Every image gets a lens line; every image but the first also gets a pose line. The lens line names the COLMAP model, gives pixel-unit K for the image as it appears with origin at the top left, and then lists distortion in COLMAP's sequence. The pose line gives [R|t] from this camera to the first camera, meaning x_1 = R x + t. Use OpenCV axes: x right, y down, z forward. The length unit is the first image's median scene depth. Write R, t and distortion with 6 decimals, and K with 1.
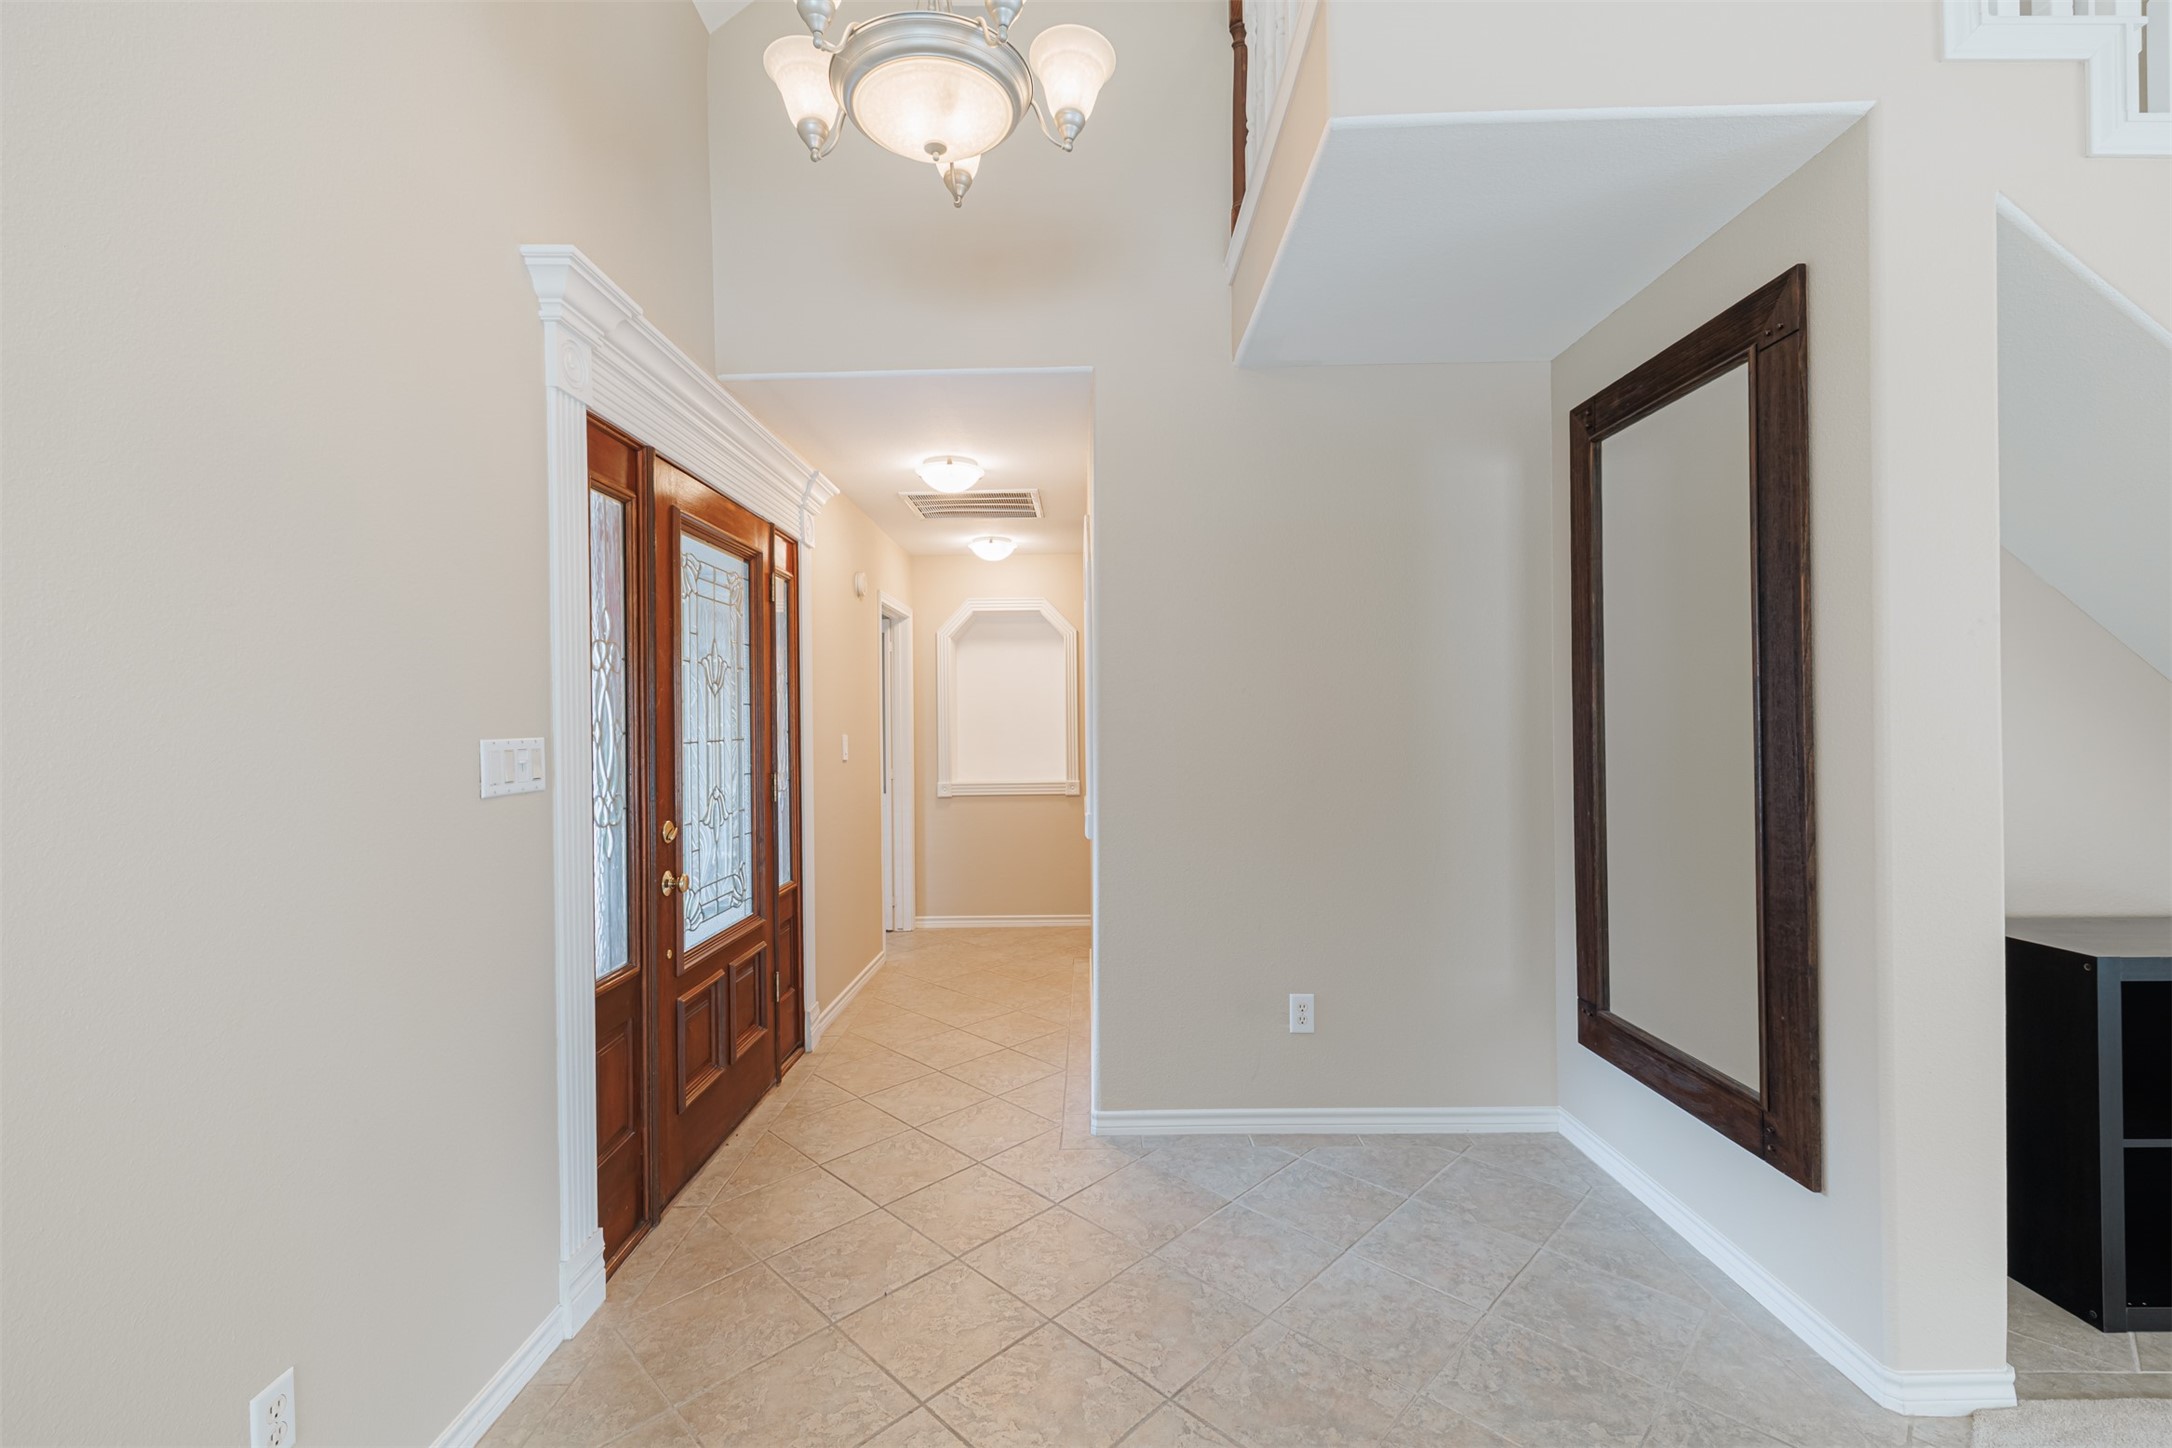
lens RADIAL K [[896.0, 0, 1084.4], [0, 896.0, 720.0], [0, 0, 1]] dist [0.007295, -0.000136]
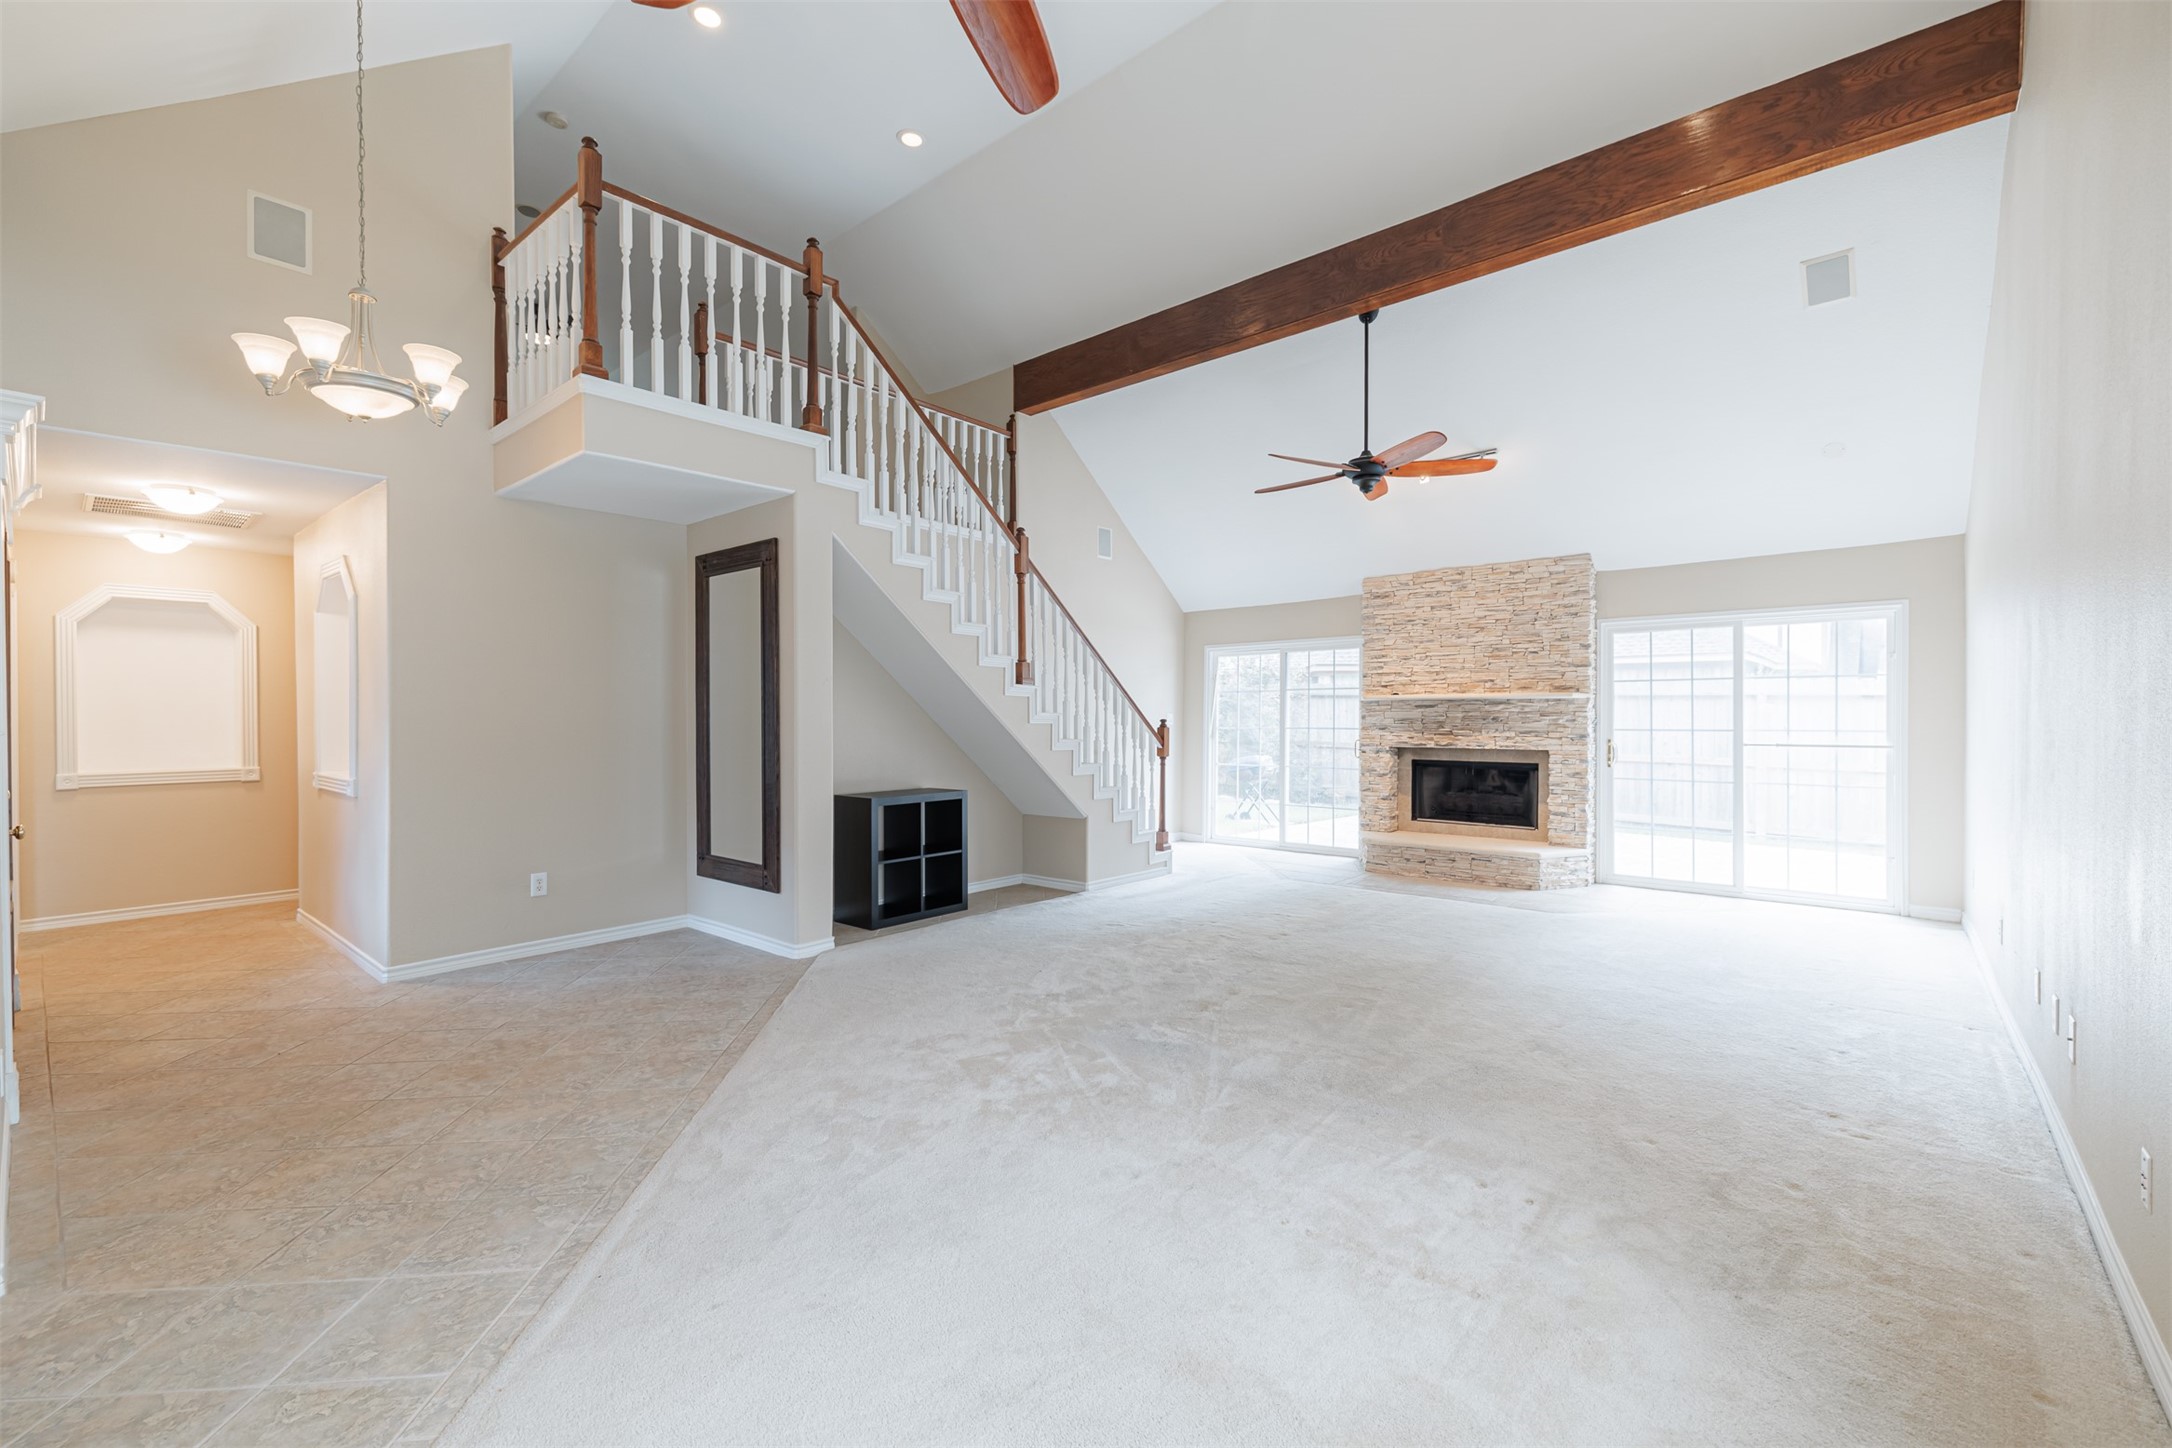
lens RADIAL K [[903.2, 0, 1092.5], [0, 903.2, 717.6], [0, 0, 1]] dist [0.009994, 0.000033]
pose [[0.641438, 0.004160, 0.767164, -0.457947], [-0.007189, 0.999974, 0.000588, 0.003224], [-0.767141, -0.005892, 0.641451, -1.023100]]
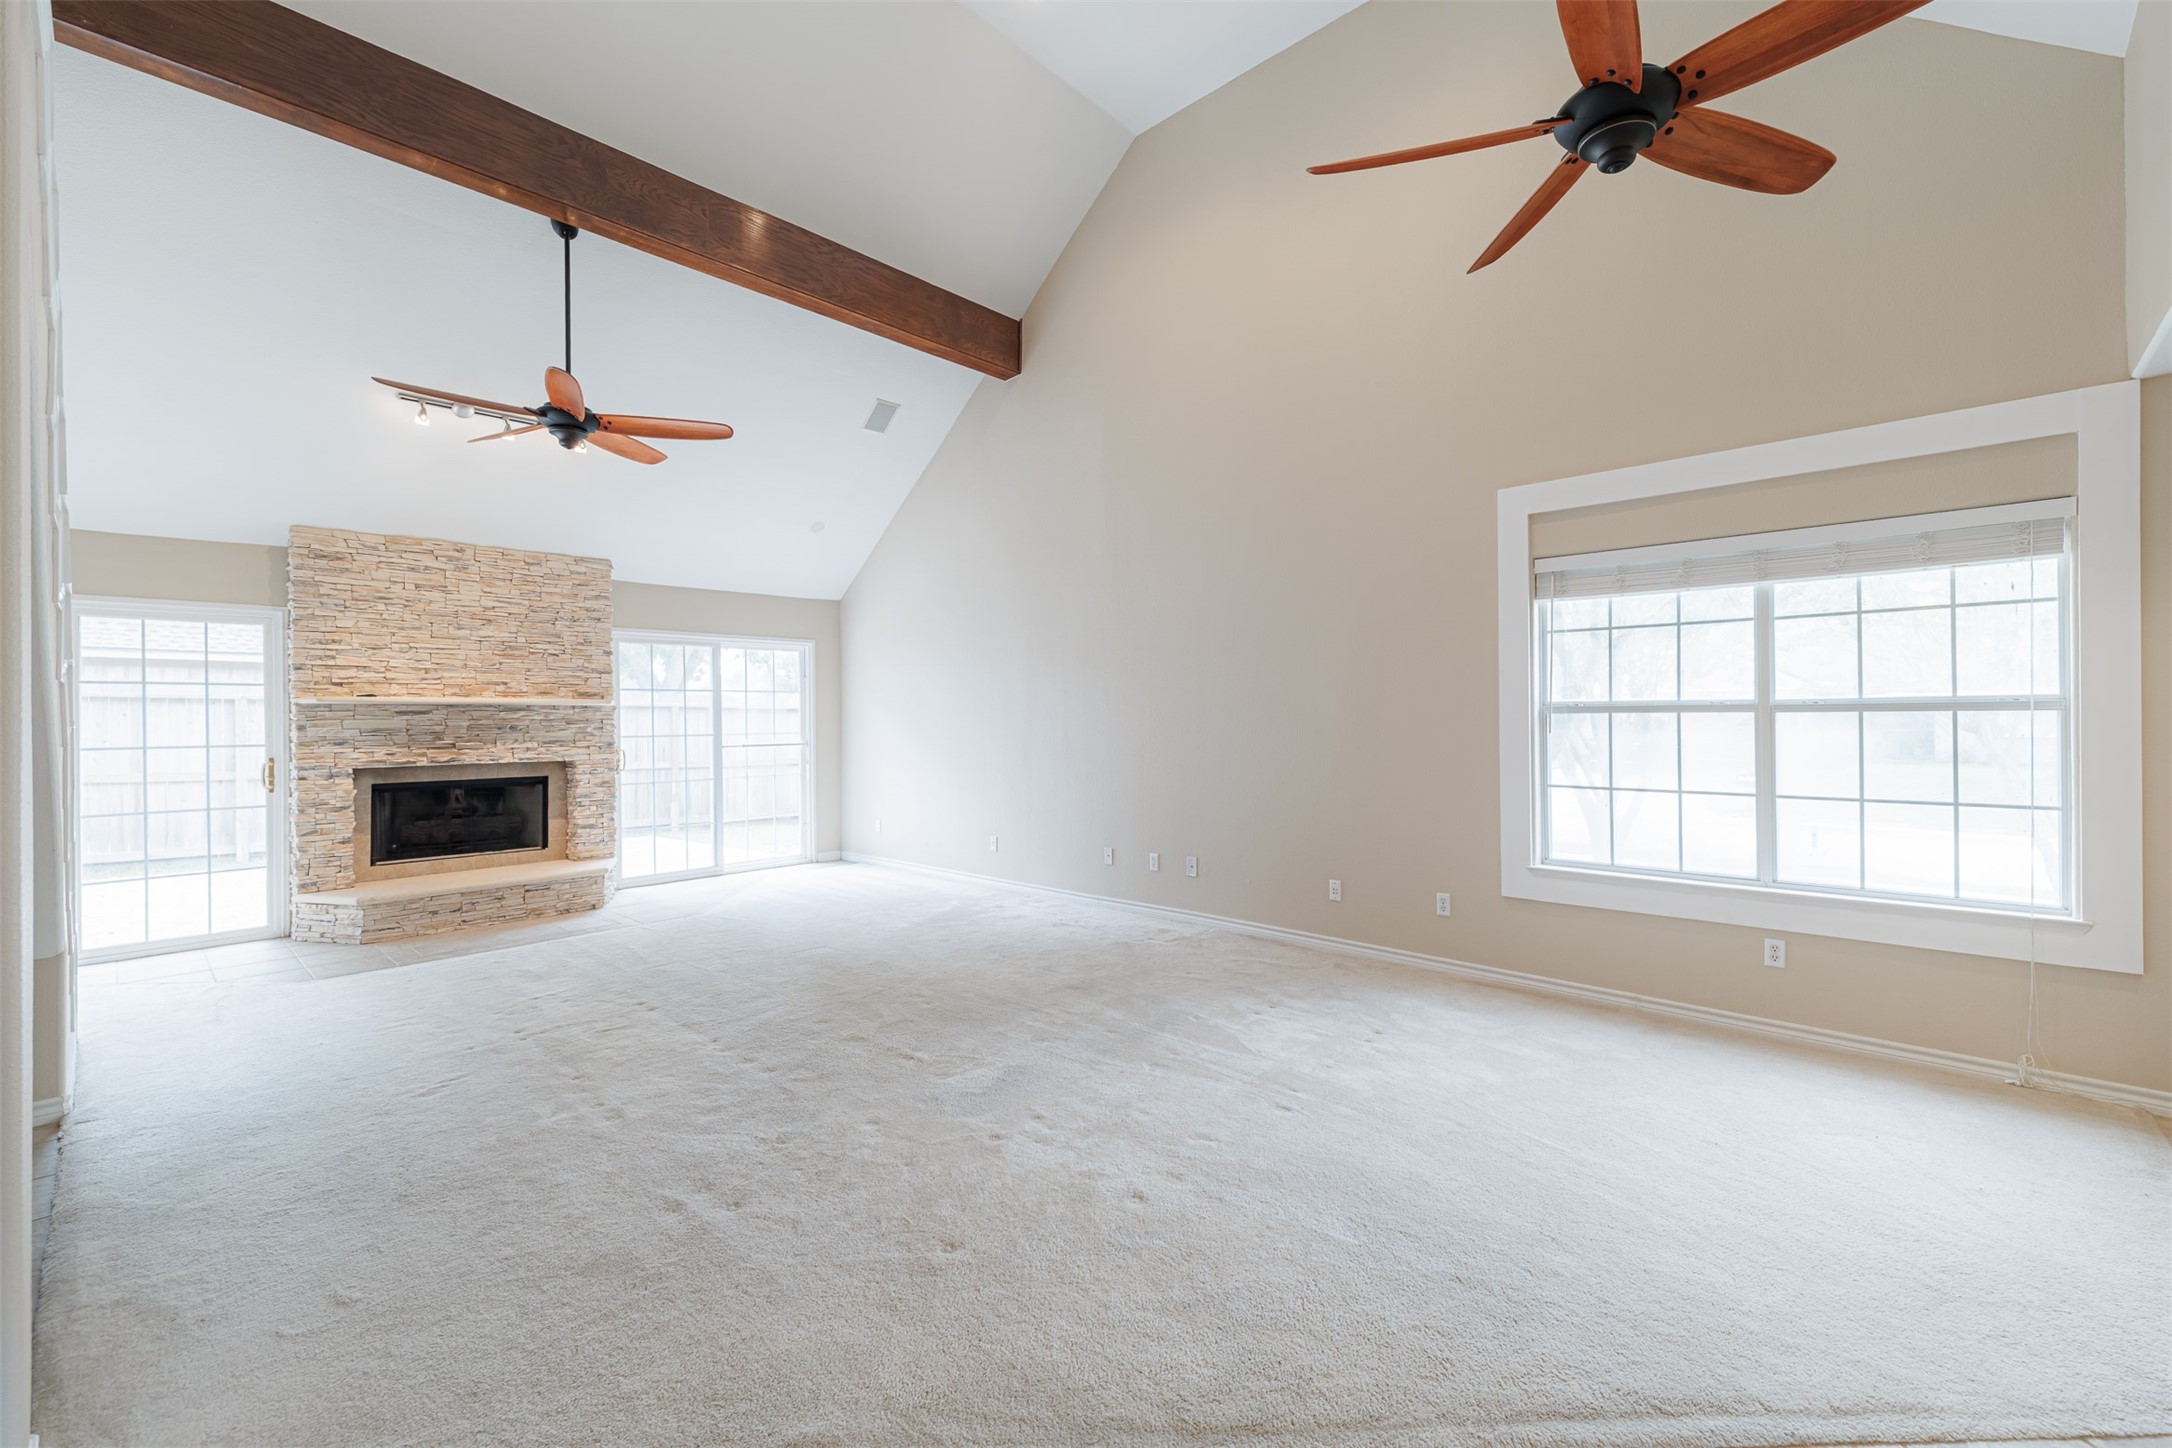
lens RADIAL K [[904.3, 0, 1083.0], [0, 904.3, 717.8], [0, 0, 1]] dist [0.004117, 0.000038]
pose [[-0.738837, 0.011190, 0.673791, -0.267589], [0.007751, 0.999937, -0.008107, 0.004680], [-0.673840, -0.000767, -0.738877, 0.670105]]
